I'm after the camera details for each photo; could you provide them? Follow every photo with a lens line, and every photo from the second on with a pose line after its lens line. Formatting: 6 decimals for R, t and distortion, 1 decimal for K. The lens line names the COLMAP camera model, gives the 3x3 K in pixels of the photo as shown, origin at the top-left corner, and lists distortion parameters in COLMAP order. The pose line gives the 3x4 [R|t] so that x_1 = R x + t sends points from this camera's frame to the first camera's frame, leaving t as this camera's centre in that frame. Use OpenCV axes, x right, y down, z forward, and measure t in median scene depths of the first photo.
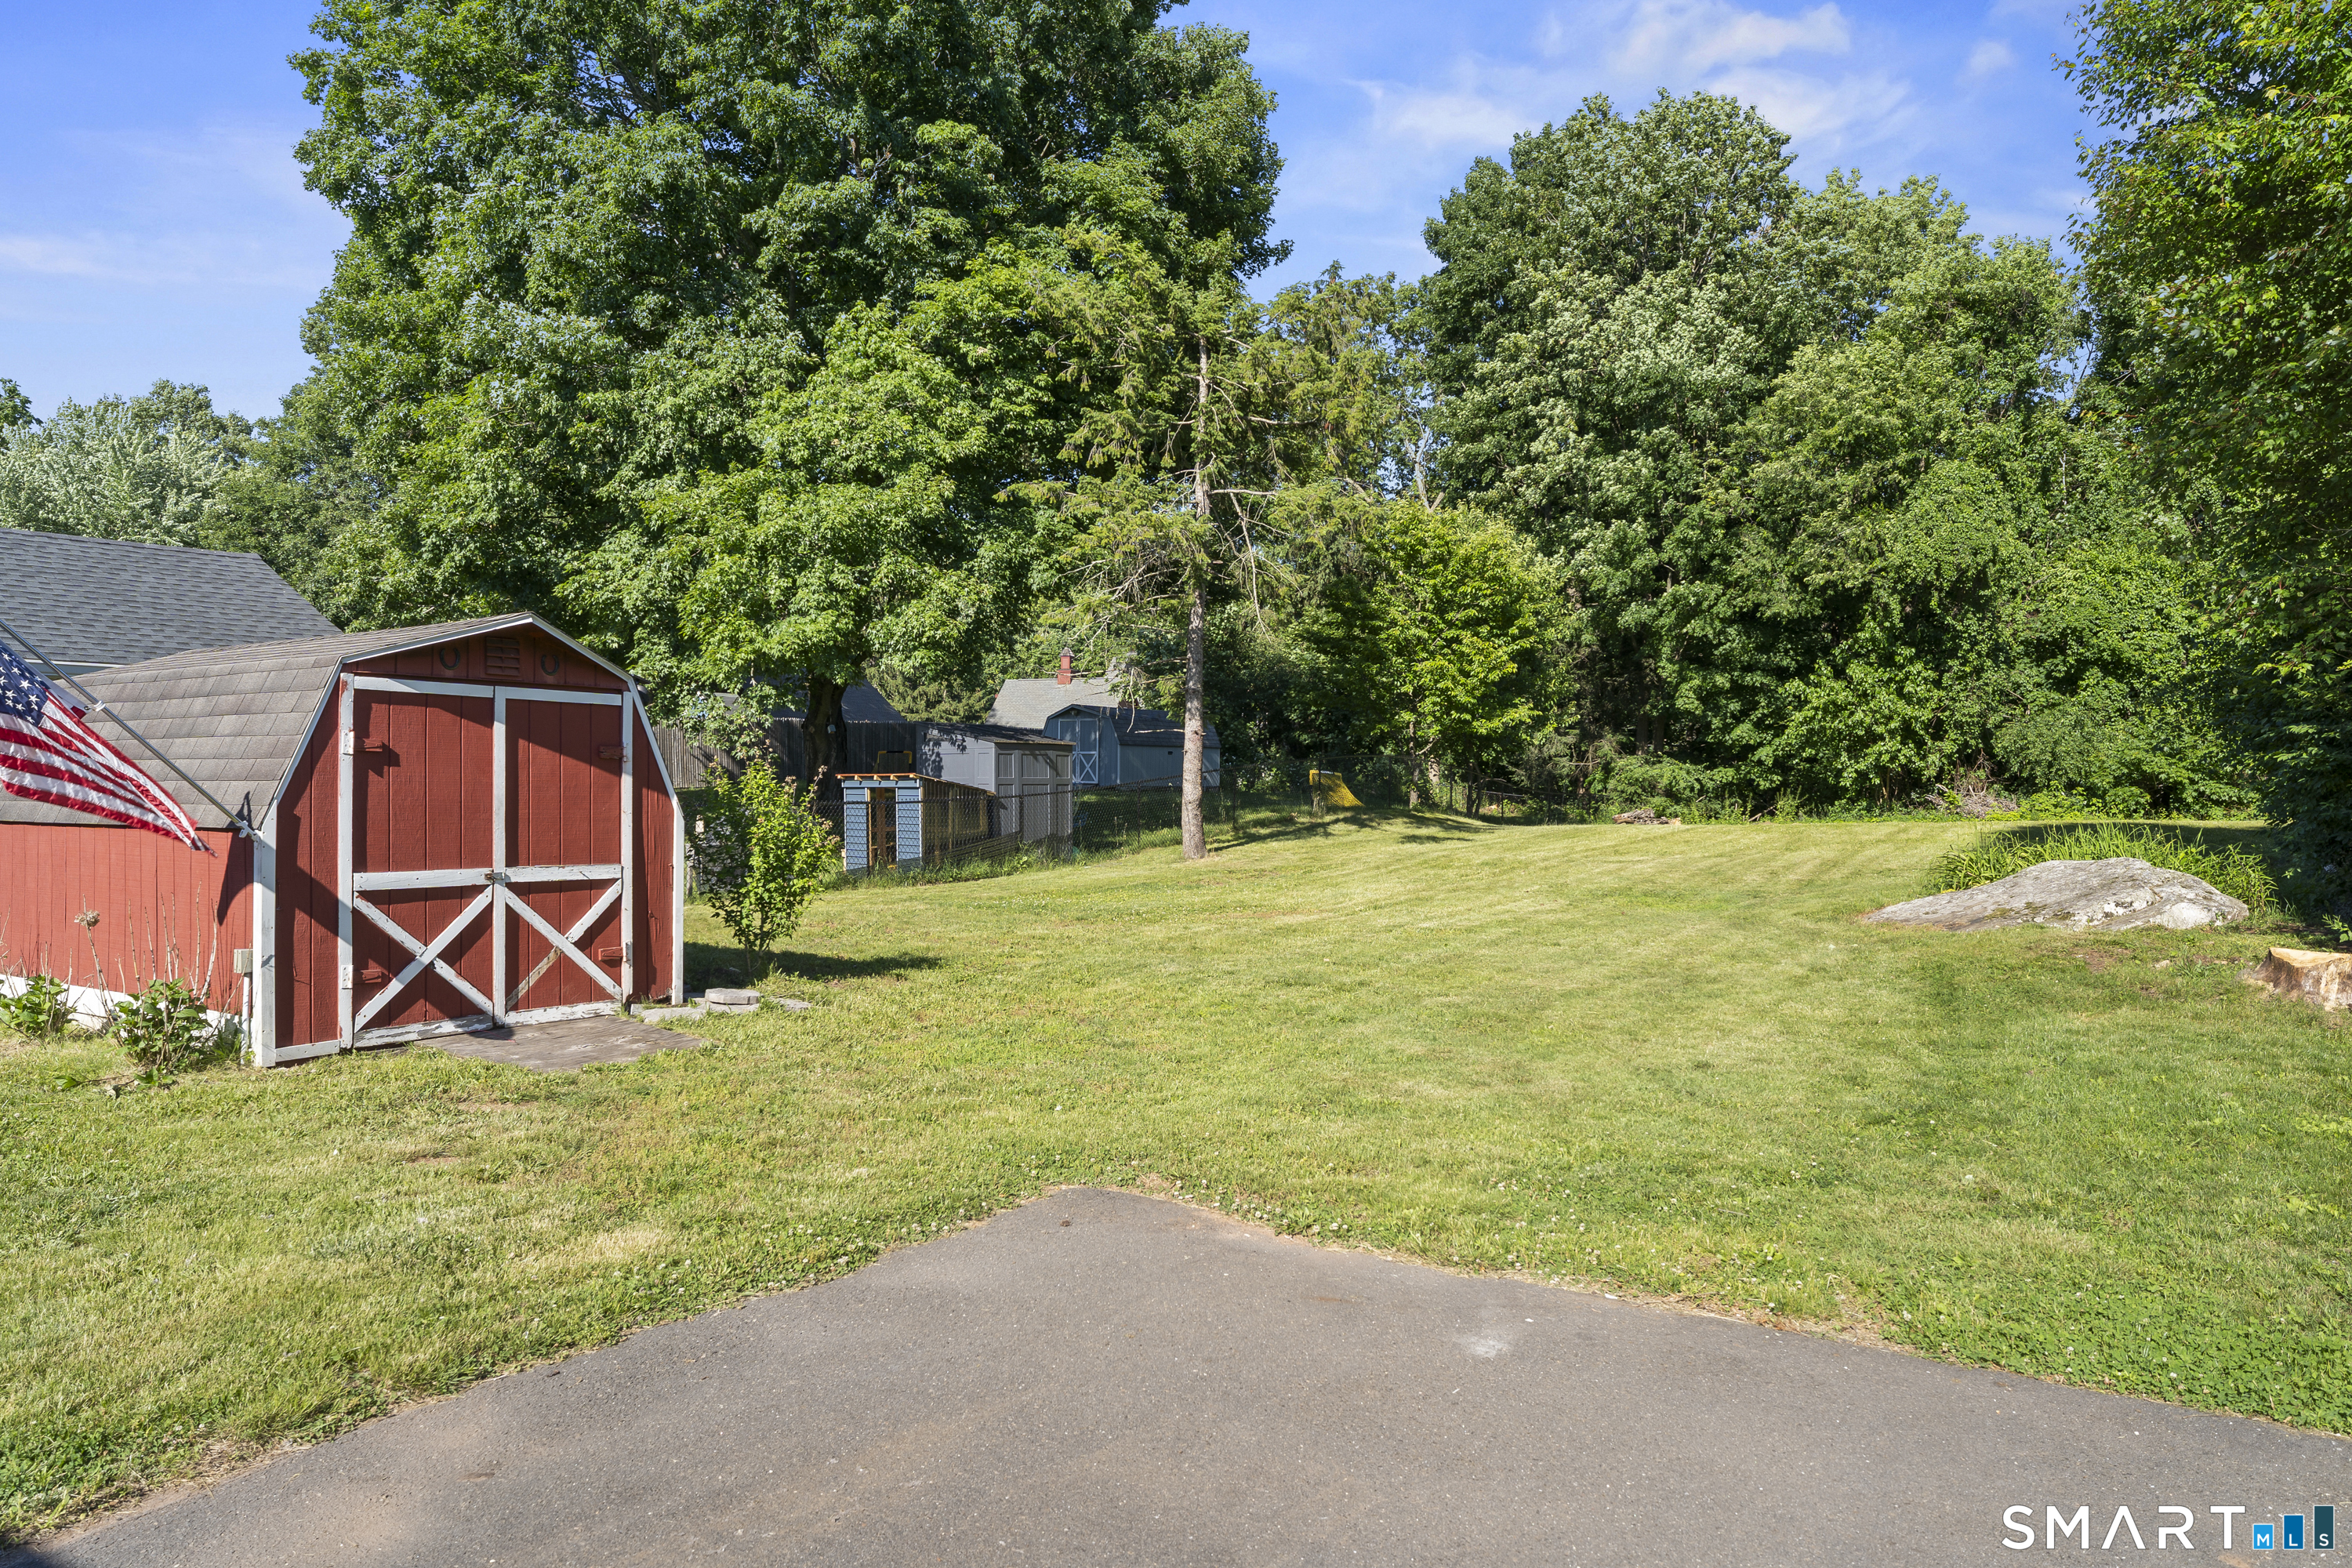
lens RADIAL K [[1500.1, 0, 1179.7], [0, 1500.1, 786.1], [0, 0, 1]] dist [-0.002187, 0.000690]
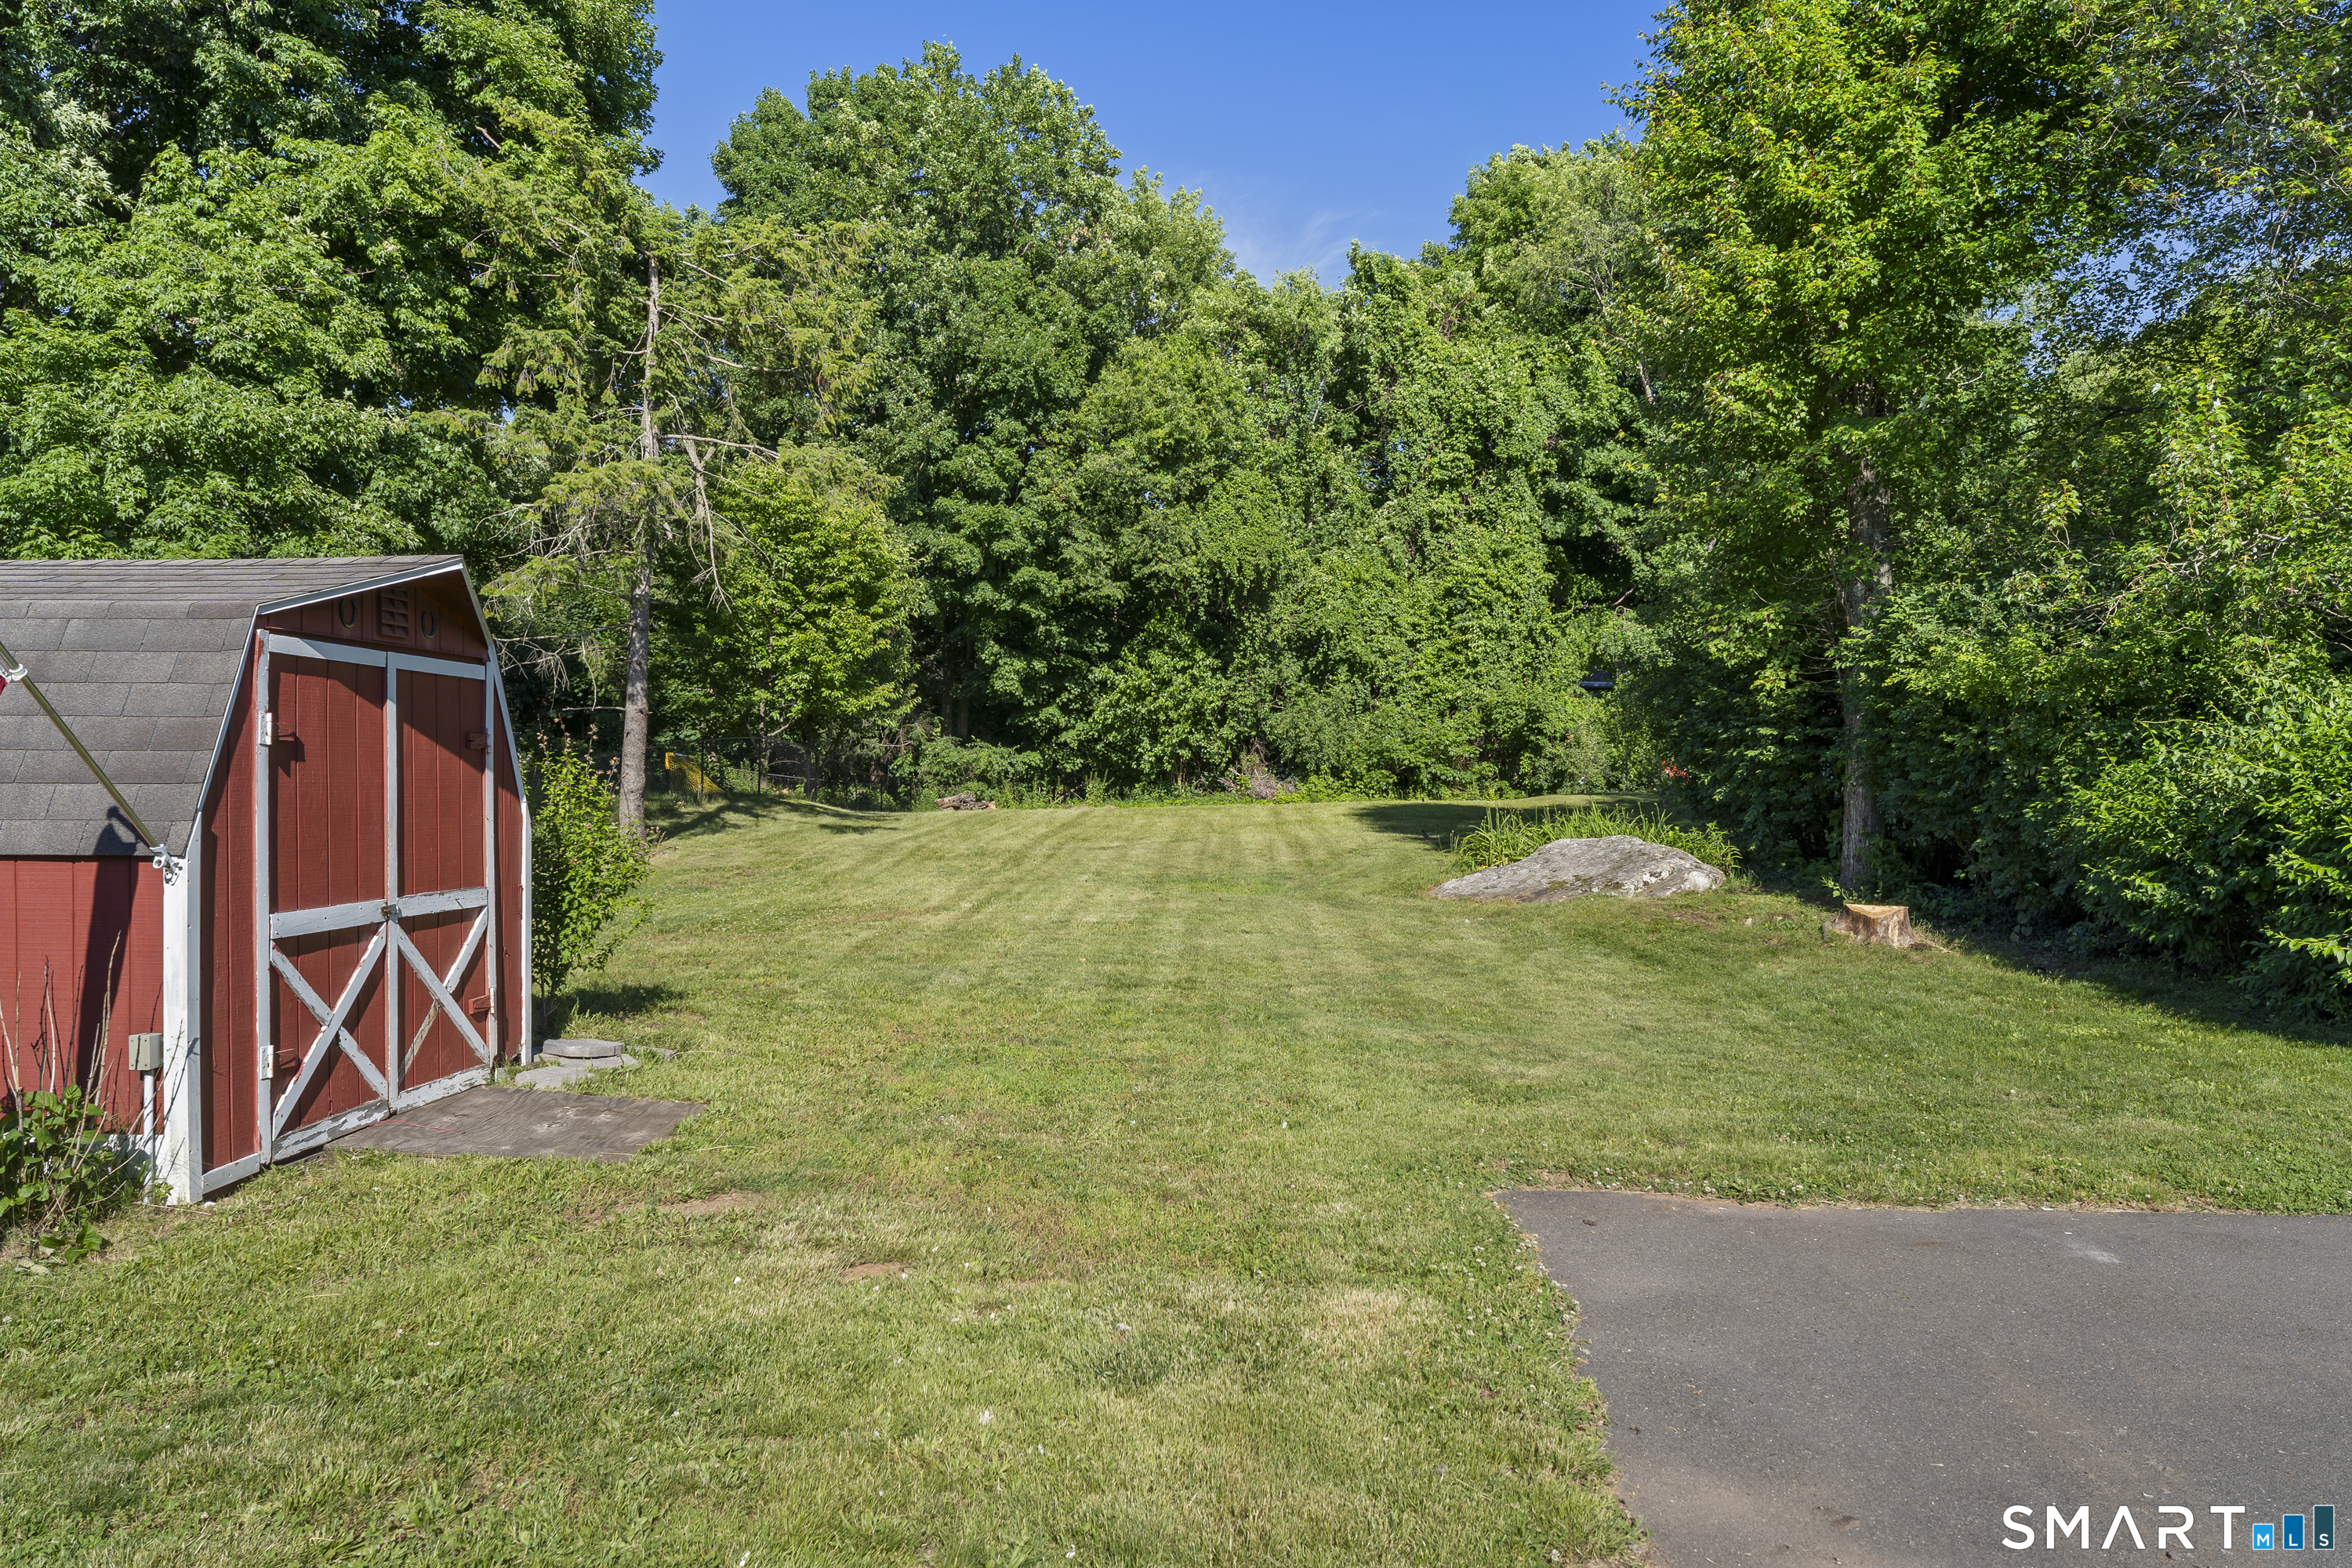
lens RADIAL K [[1586.4, 0, 1176.0], [0, 1586.4, 784.0], [0, 0, 1]] dist [-0.005245, -0.002173]
pose [[0.869259, -0.004617, 0.494336, -0.178354], [-0.000871, 0.999941, 0.010870, -0.003734], [-0.494357, -0.009880, 0.869203, 0.047084]]
